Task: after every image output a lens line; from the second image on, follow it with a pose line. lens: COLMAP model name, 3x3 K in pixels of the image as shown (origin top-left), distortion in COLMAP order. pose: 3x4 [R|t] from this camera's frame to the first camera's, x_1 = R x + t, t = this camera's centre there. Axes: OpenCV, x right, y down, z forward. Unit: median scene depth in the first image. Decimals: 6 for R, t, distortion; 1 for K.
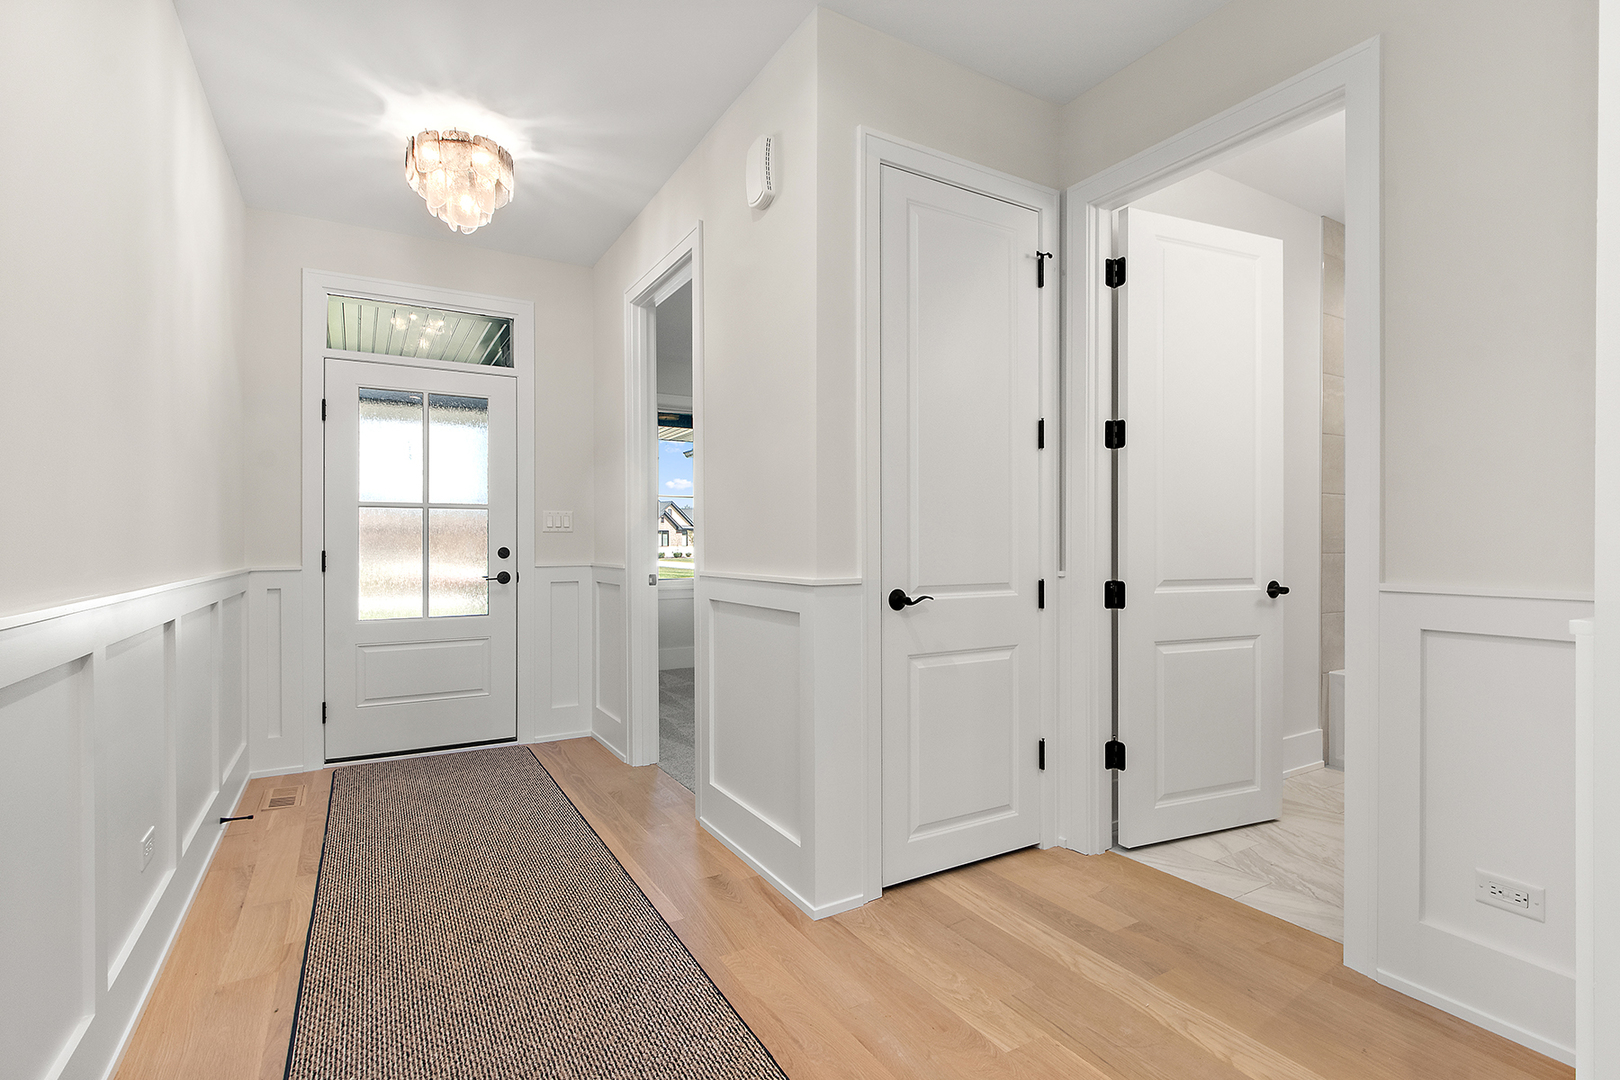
lens RADIAL K [[764.8, 0, 810.0], [0, 764.8, 540.0], [0, 0, 1]] dist [-0.002194, -0.000110]
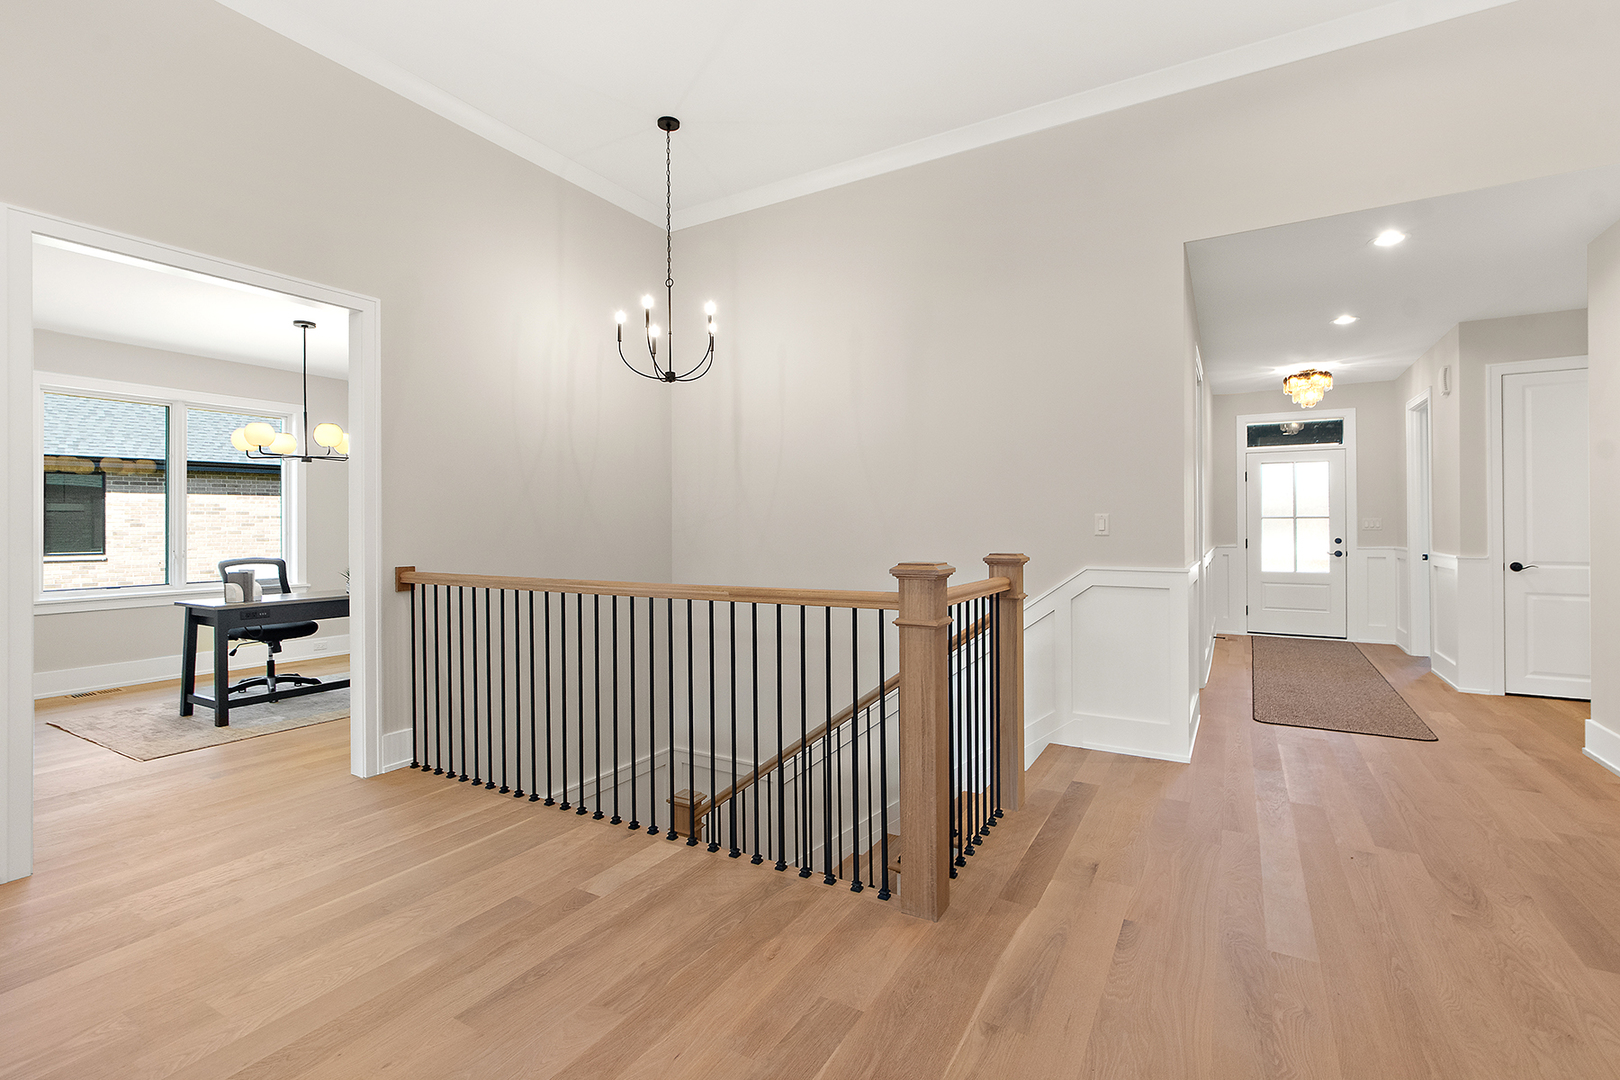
lens RADIAL K [[732.1, 0, 807.0], [0, 732.1, 520.7], [0, 0, 1]] dist [-0.000805, -0.000480]
pose [[0.483637, -0.004437, -0.875258, 0.629300], [0.003957, 0.999988, -0.002883, -0.037936], [0.875260, -0.002069, 0.483649, -1.183744]]
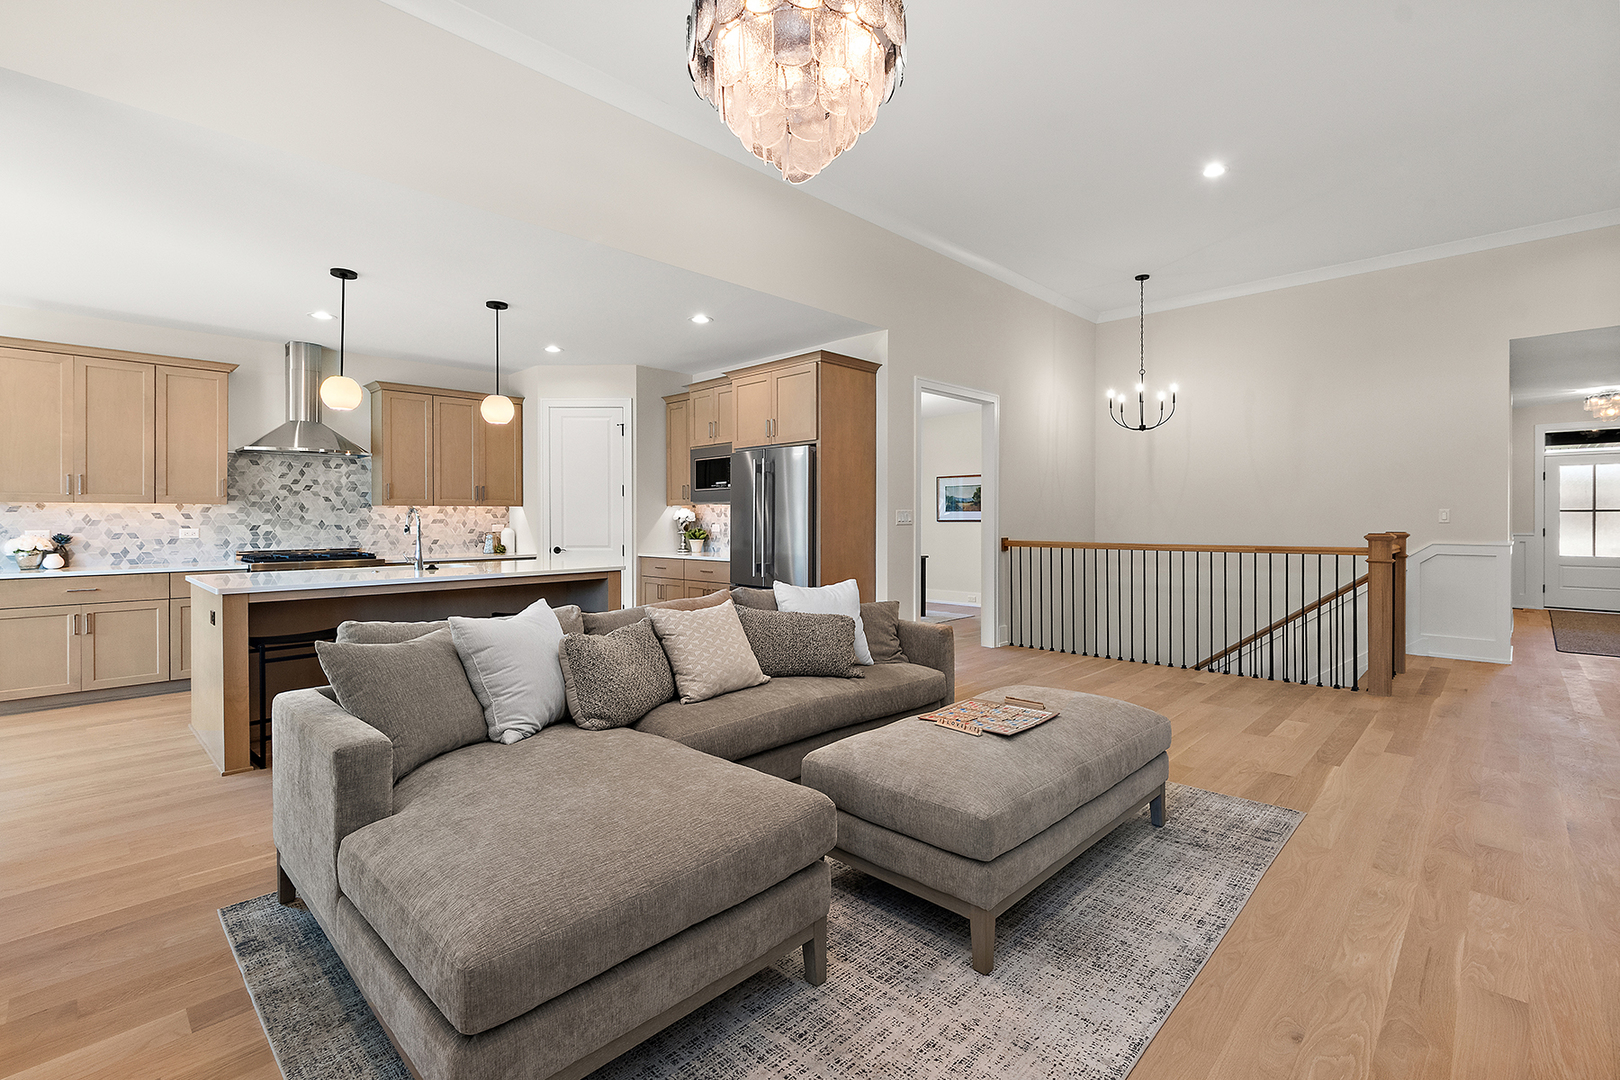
lens RADIAL K [[727.3, 0, 811.0], [0, 727.3, 519.0], [0, 0, 1]] dist [-0.017666, 0.010394]
pose [[0.263398, 0.004841, -0.964675, 1.132543], [0.002038, 0.999982, 0.005575, -0.038785], [0.964685, -0.003435, 0.263383, -2.149989]]
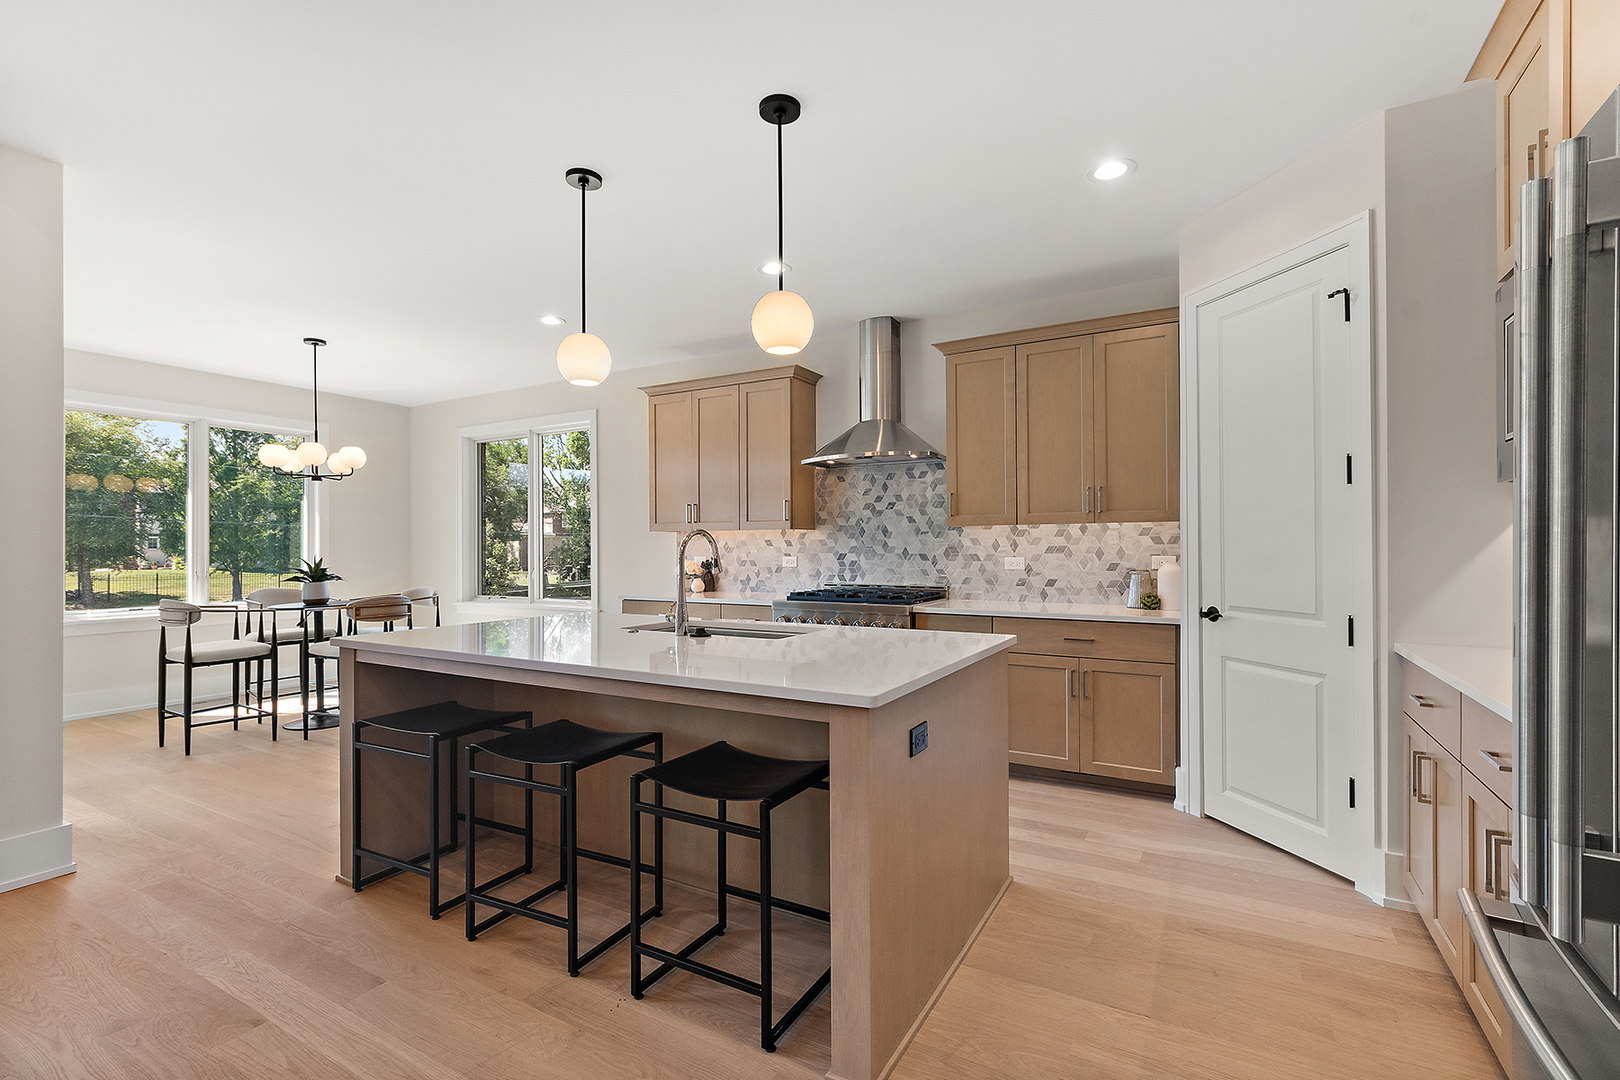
lens RADIAL K [[727.1, 0, 806.7], [0, 727.1, 543.1], [0, 0, 1]] dist [-0.001545, -0.001025]
pose [[-0.870049, 0.005714, -0.492932, 0.005907], [0.008368, 0.999960, -0.003179, -0.034197], [0.492894, -0.006891, -0.870062, -1.778903]]
